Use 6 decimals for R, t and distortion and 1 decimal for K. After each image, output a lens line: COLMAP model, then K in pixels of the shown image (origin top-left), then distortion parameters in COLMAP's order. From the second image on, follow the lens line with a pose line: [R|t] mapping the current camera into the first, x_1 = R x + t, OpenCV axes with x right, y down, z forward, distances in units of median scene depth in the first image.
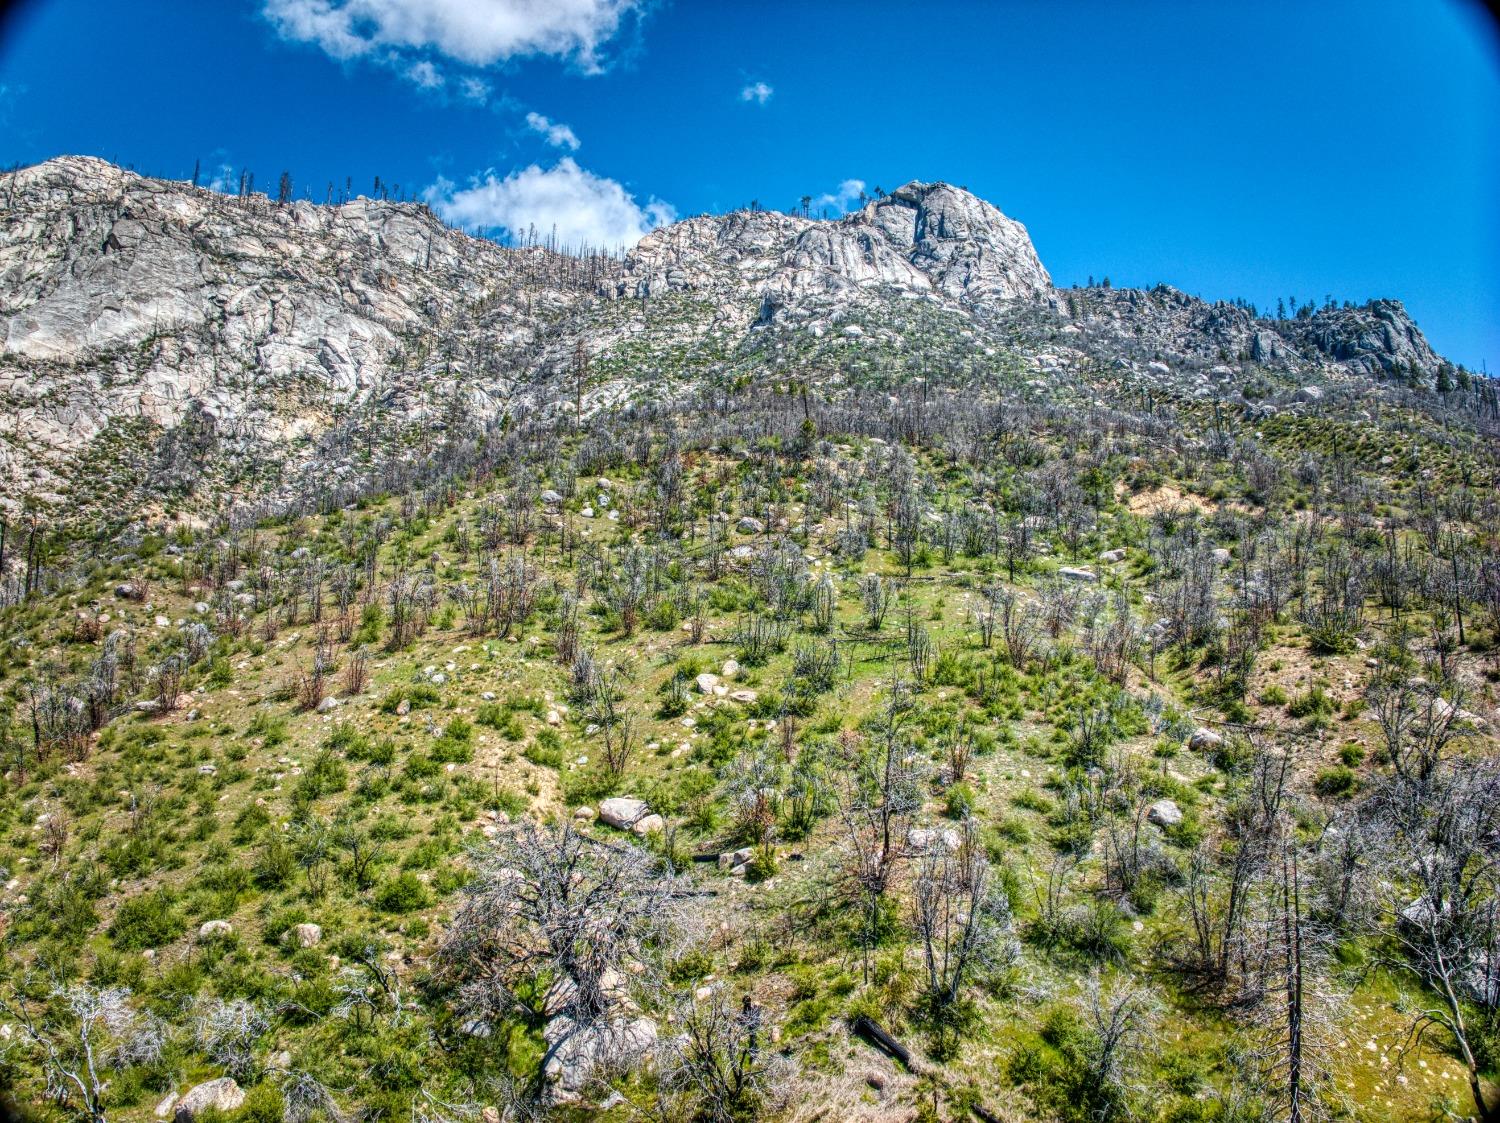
lens RADIAL K [[1055.7, 0, 749.5], [0, 1055.7, 559.0], [0, 0, 1]] dist [-0.109086, -0.007480]
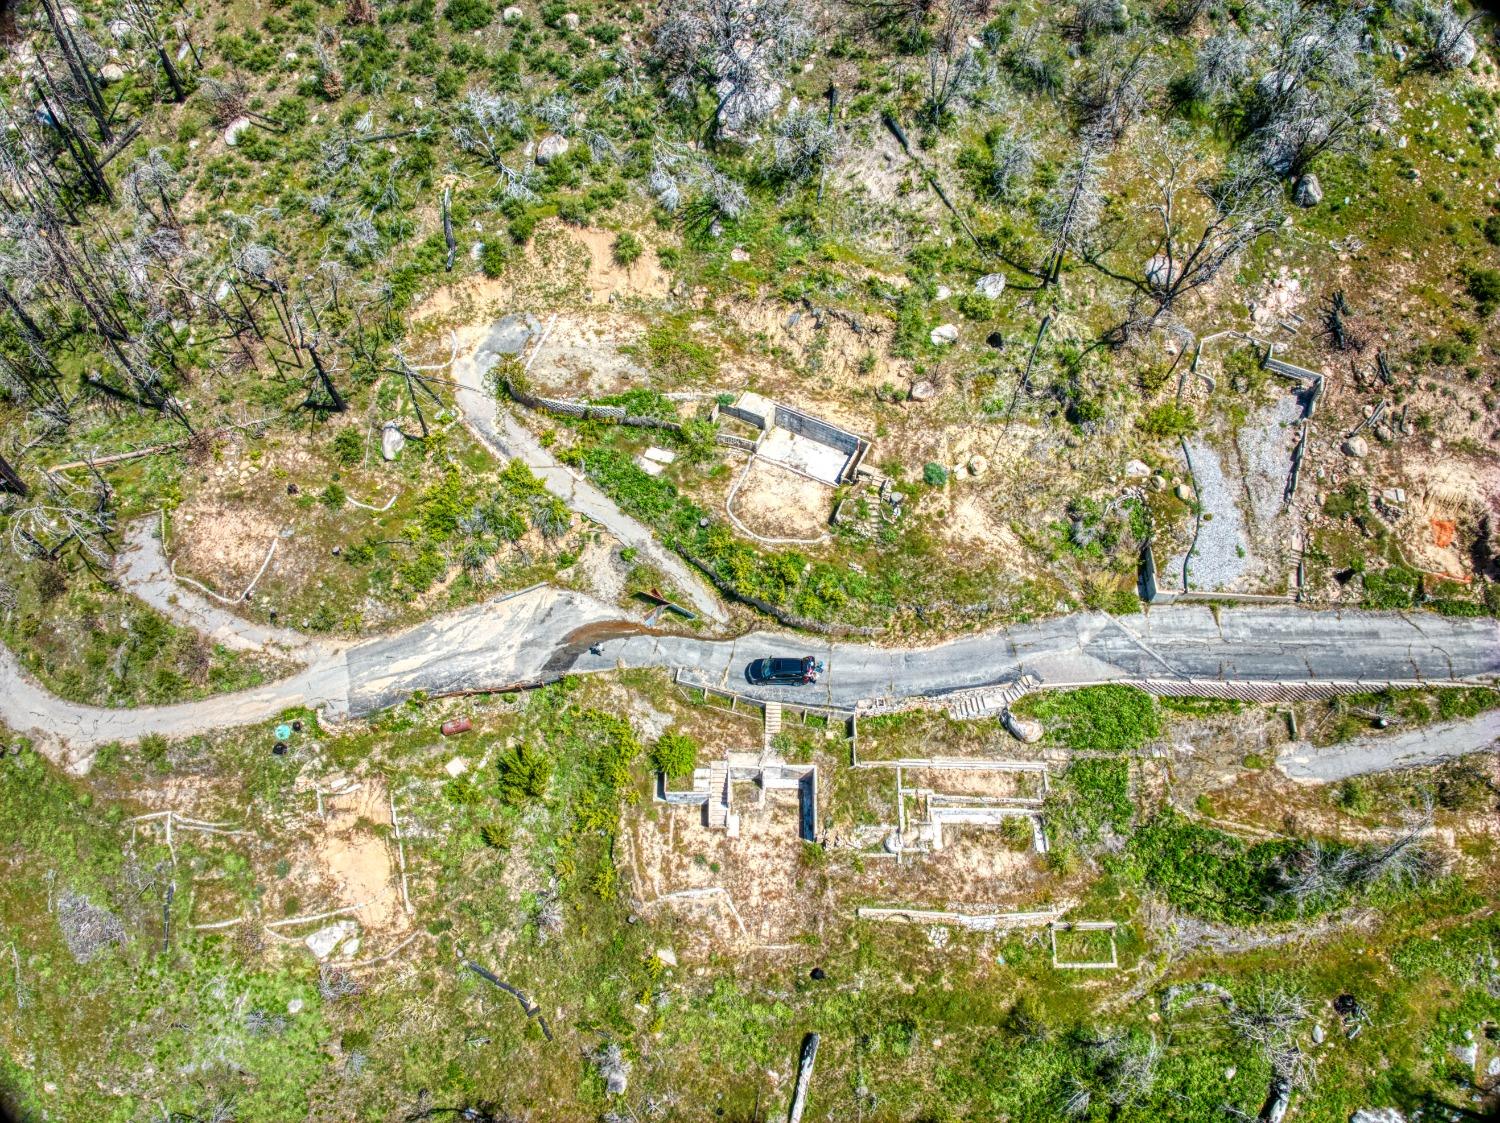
lens RADIAL K [[1054.4, 0, 749.4], [0, 1054.4, 560.2], [0, 0, 1]] dist [-0.105217, -0.012984]
pose [[0.990413, 0.122300, -0.064225, 0.005563], [0.009704, 0.402187, 0.915506, -0.066625], [0.137797, -0.907352, 0.397144, -0.034832]]
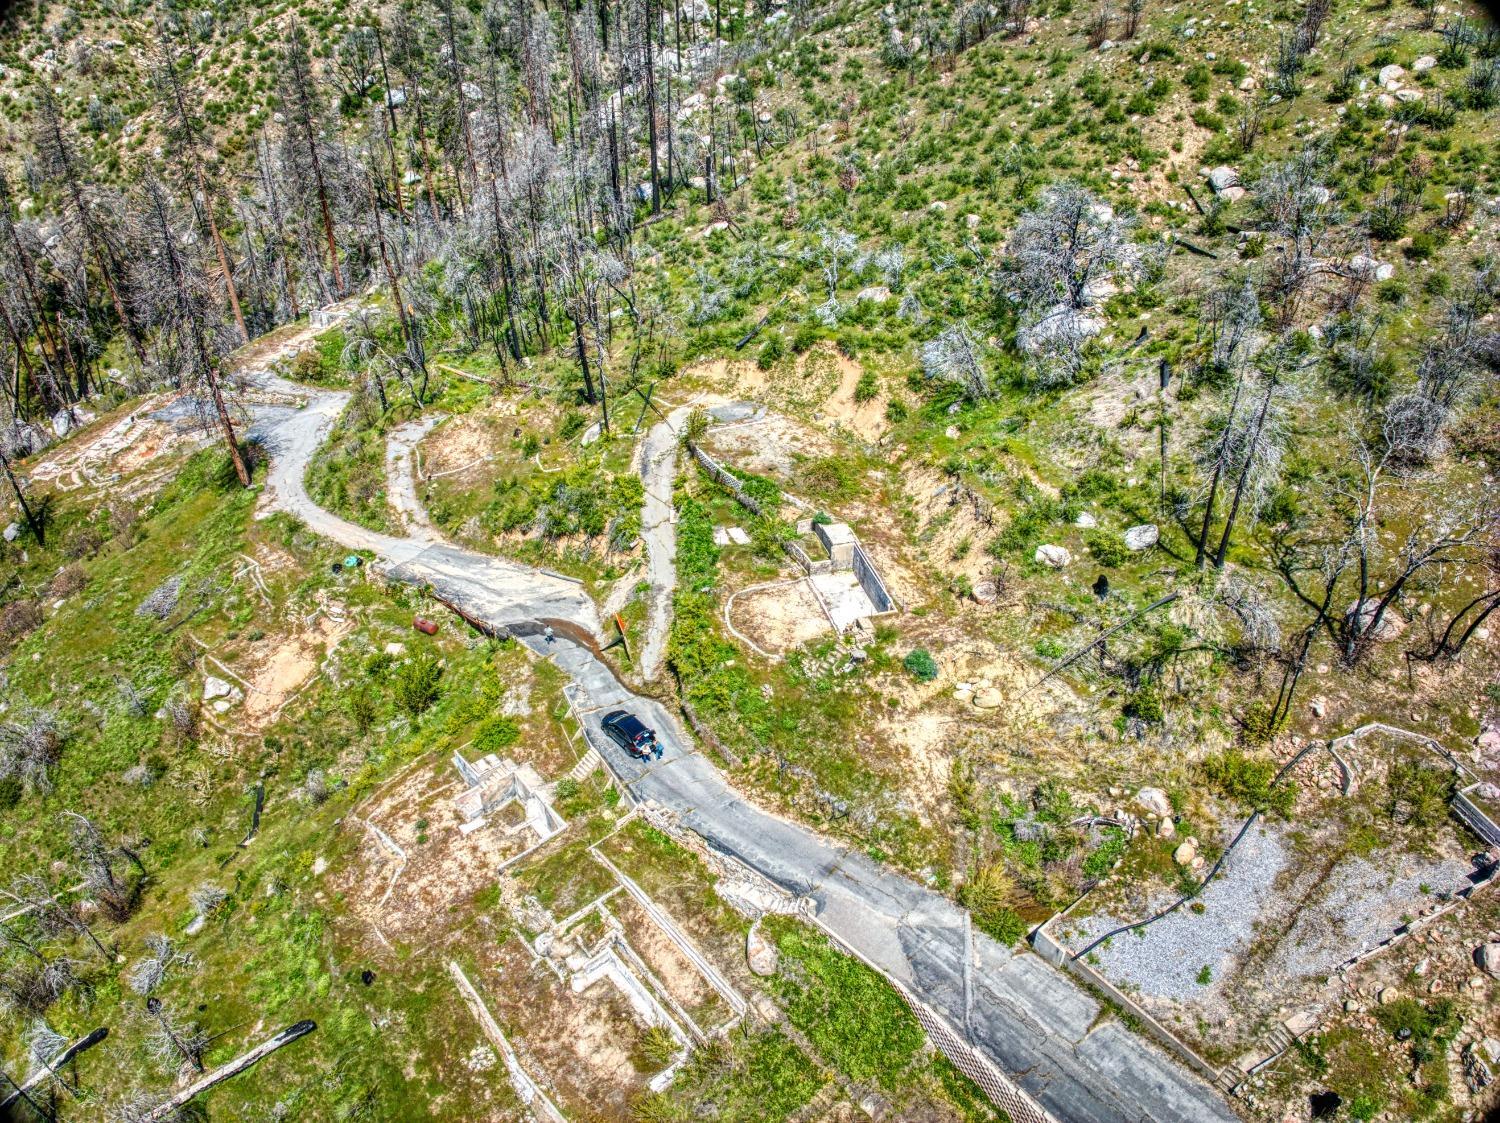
lens RADIAL K [[1055.4, 0, 749.2], [0, 1055.4, 560.4], [0, 0, 1]] dist [-0.106854, -0.010929]
pose [[0.549026, 0.467372, -0.692917, 0.073744], [0.133355, 0.769436, 0.624647, -0.029857], [0.825098, -0.435351, 0.360115, -0.018906]]
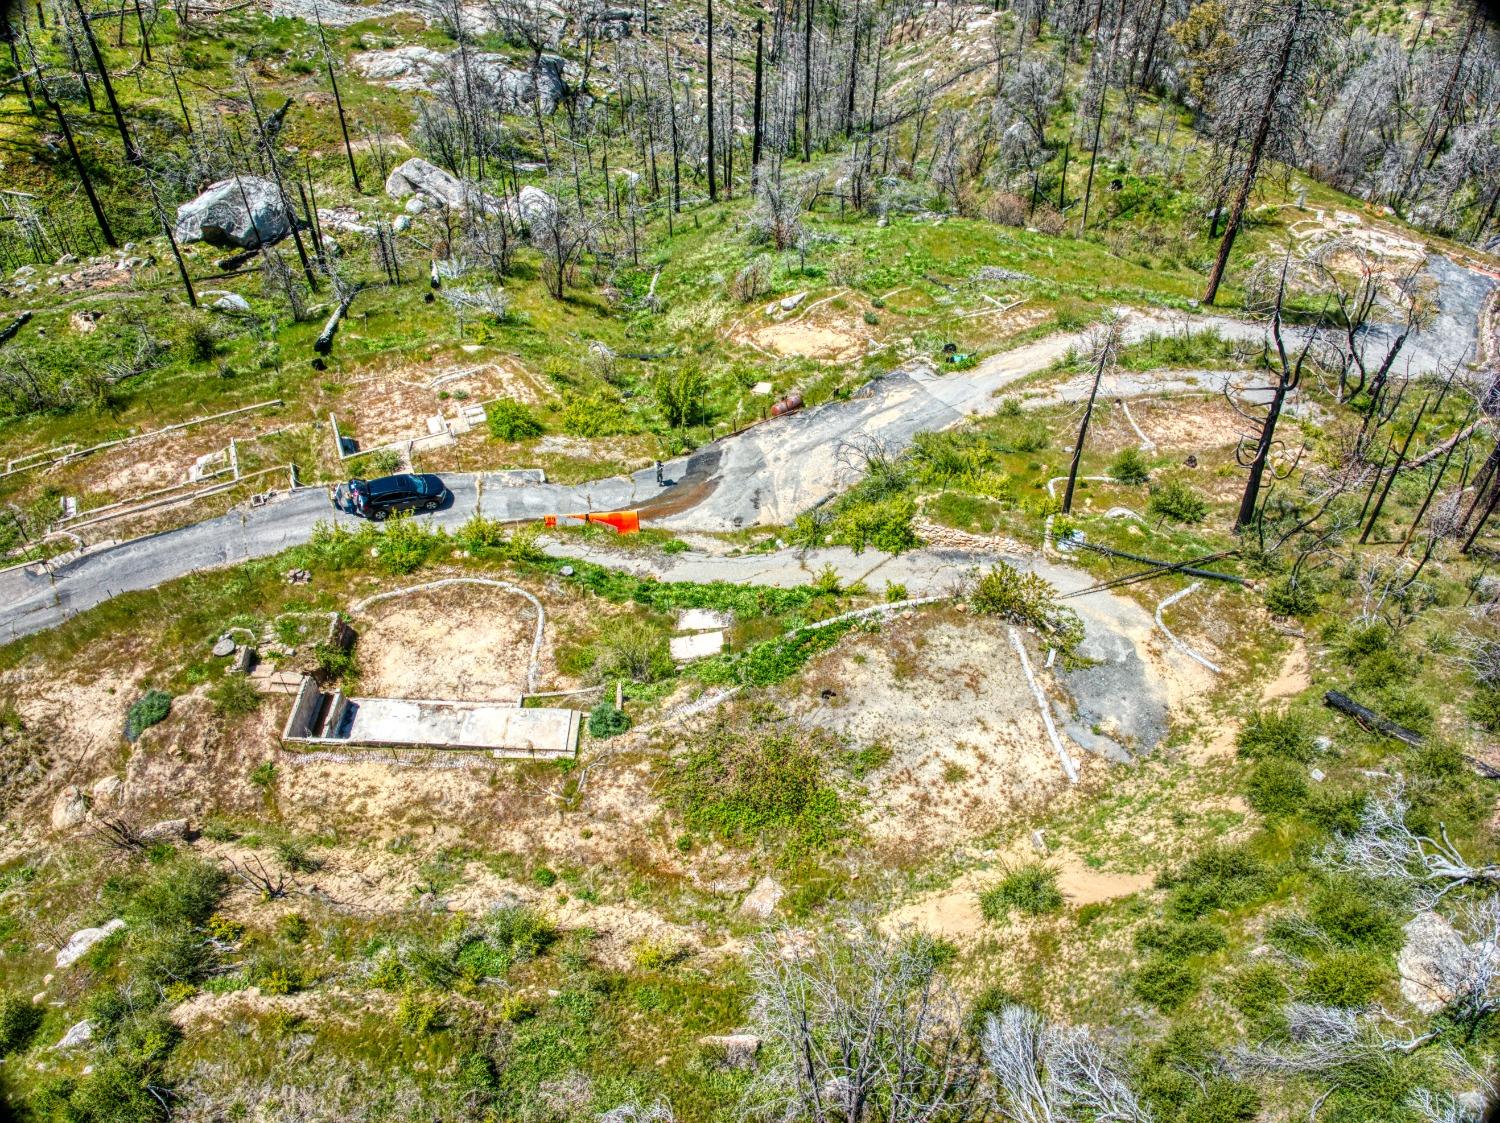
lens RADIAL K [[1055.4, 0, 749.2], [0, 1055.4, 560.4], [0, 0, 1]] dist [-0.106854, -0.010929]
pose [[-0.955935, 0.198497, -0.216304, -0.004632], [0.021259, 0.781653, 0.623351, -0.001119], [0.292808, 0.591285, -0.751429, 0.076007]]
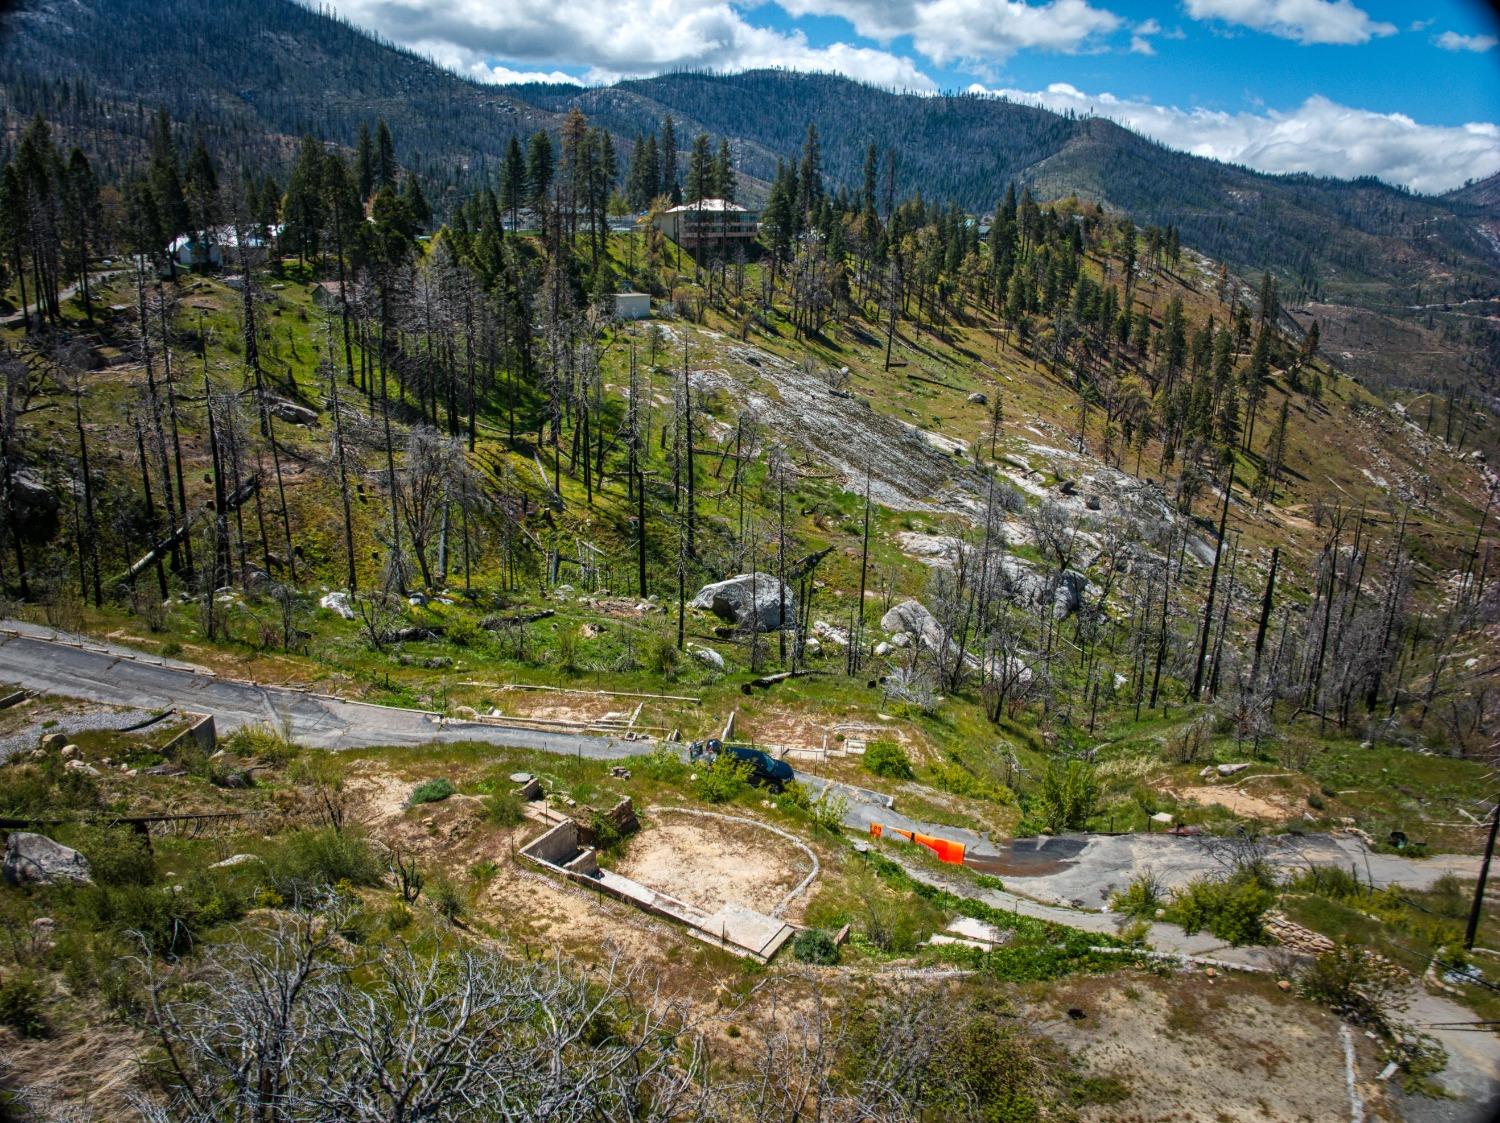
lens RADIAL K [[1057.9, 0, 747.7], [0, 1057.9, 558.0], [0, 0, 1]] dist [-0.104103, -0.015051]
pose [[-0.969315, -0.095843, 0.226370, -0.014748], [-0.061970, 0.986393, 0.152275, 0.016224], [-0.237884, 0.133574, -0.962065, 0.082664]]
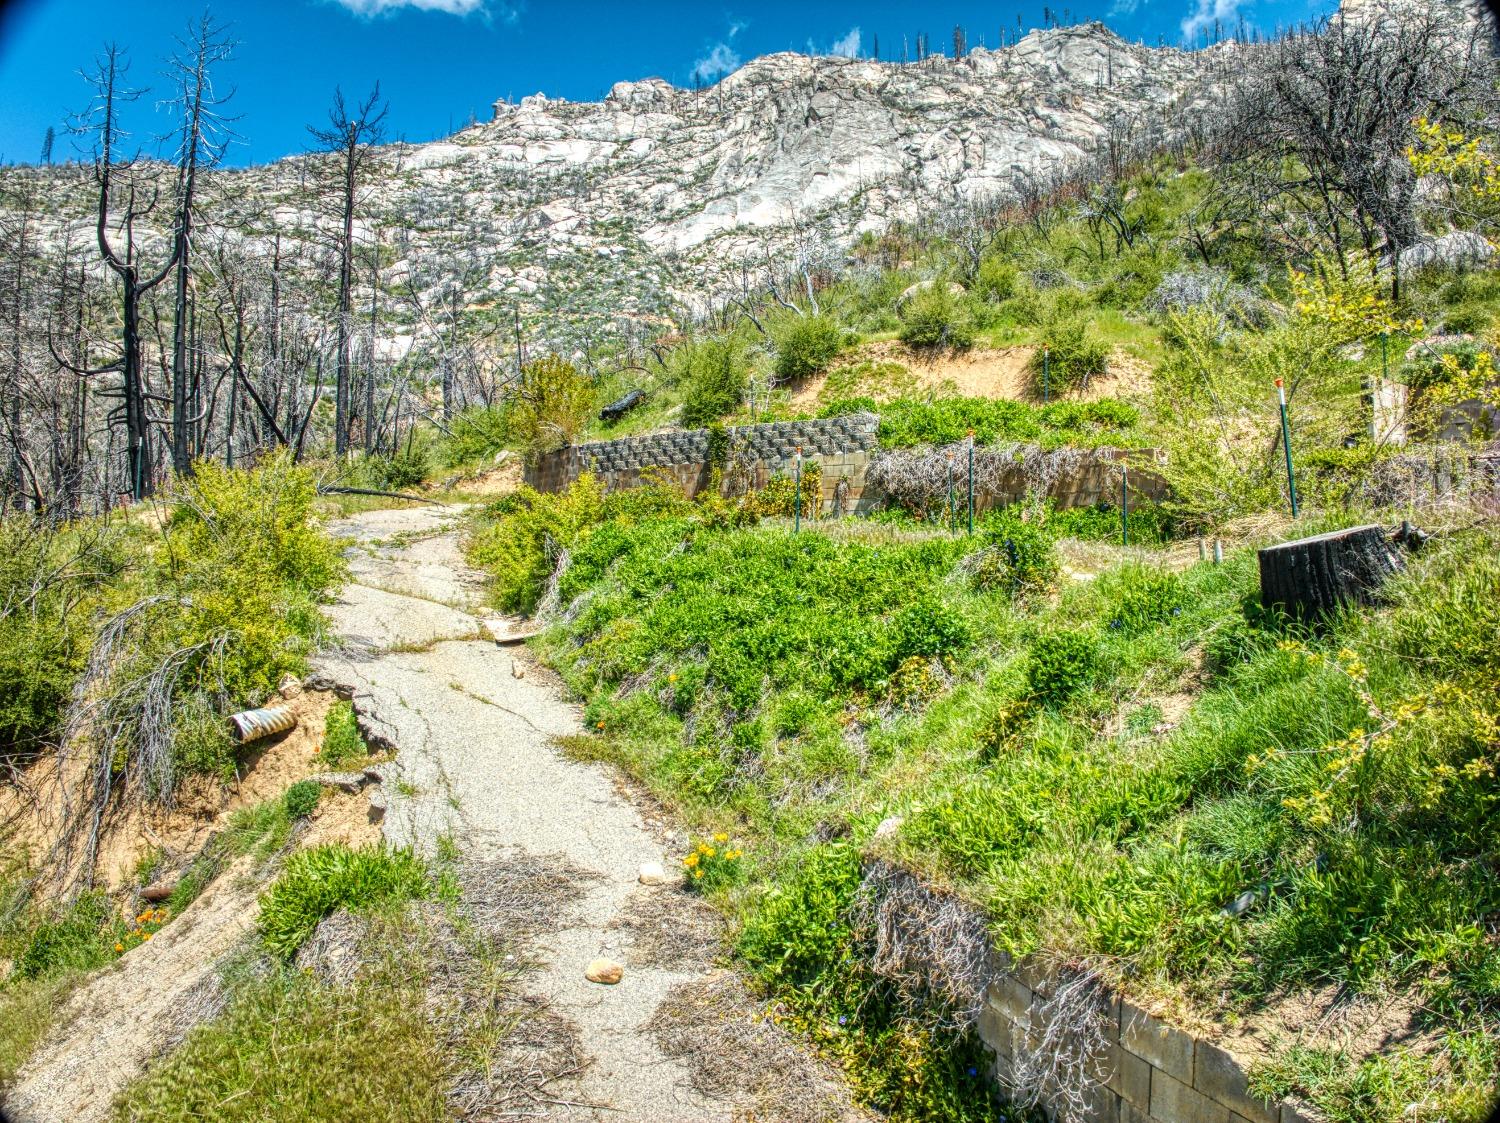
lens RADIAL K [[1055.7, 0, 749.5], [0, 1055.7, 559.0], [0, 0, 1]] dist [-0.109086, -0.007480]
pose [[0.785913, -0.024693, -0.617843, -0.006716], [0.102679, 0.990541, 0.091022, 0.043763], [0.609752, -0.134975, 0.781015, 0.008444]]
